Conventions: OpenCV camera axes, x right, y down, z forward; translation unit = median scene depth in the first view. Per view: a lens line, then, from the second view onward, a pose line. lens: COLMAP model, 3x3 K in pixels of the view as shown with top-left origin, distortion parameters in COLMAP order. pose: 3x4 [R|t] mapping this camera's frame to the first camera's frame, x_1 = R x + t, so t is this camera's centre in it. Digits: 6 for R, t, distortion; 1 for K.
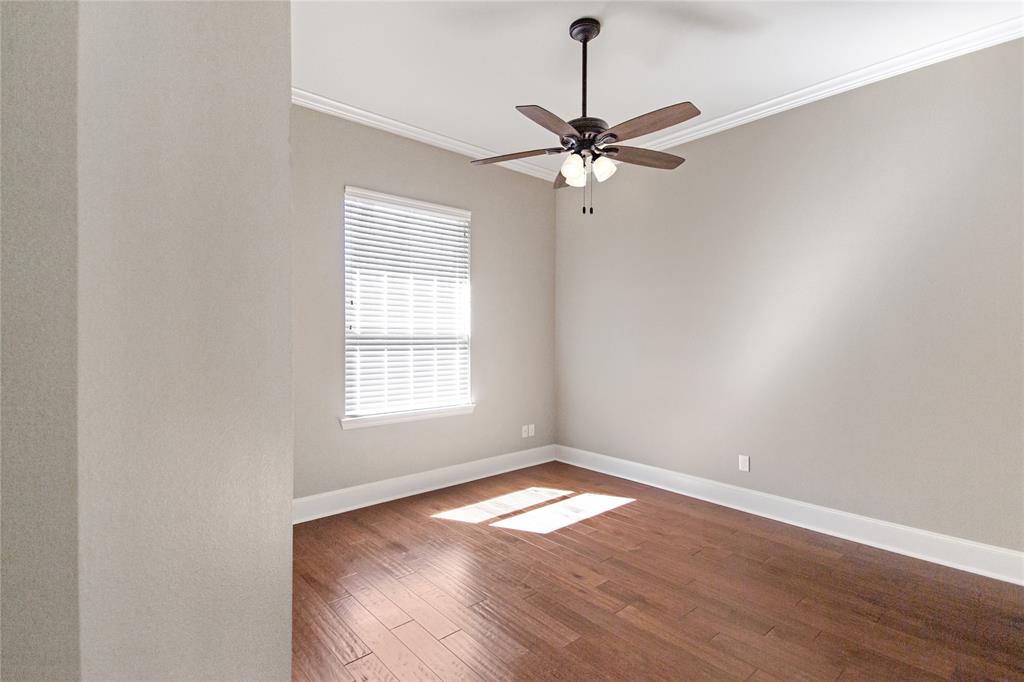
lens RADIAL K [[489.5, 0, 511.0], [0, 489.5, 339.5], [0, 0, 1]] dist [0.001886, 0.000379]
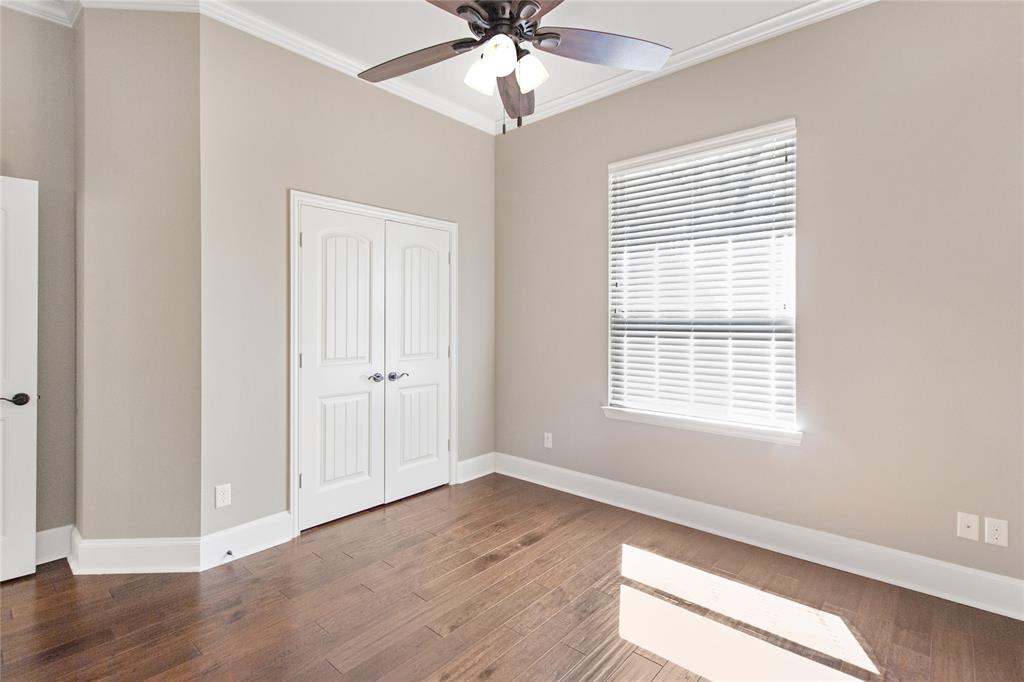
lens RADIAL K [[489.5, 0, 499.7], [0, 489.5, 321.3], [0, 0, 1]] dist [0.001886, 0.000379]
pose [[0.111012, -0.001595, -0.993818, 0.541302], [-0.006796, 0.999974, -0.002364, -0.001272], [0.993796, 0.007017, 0.110999, 0.624762]]
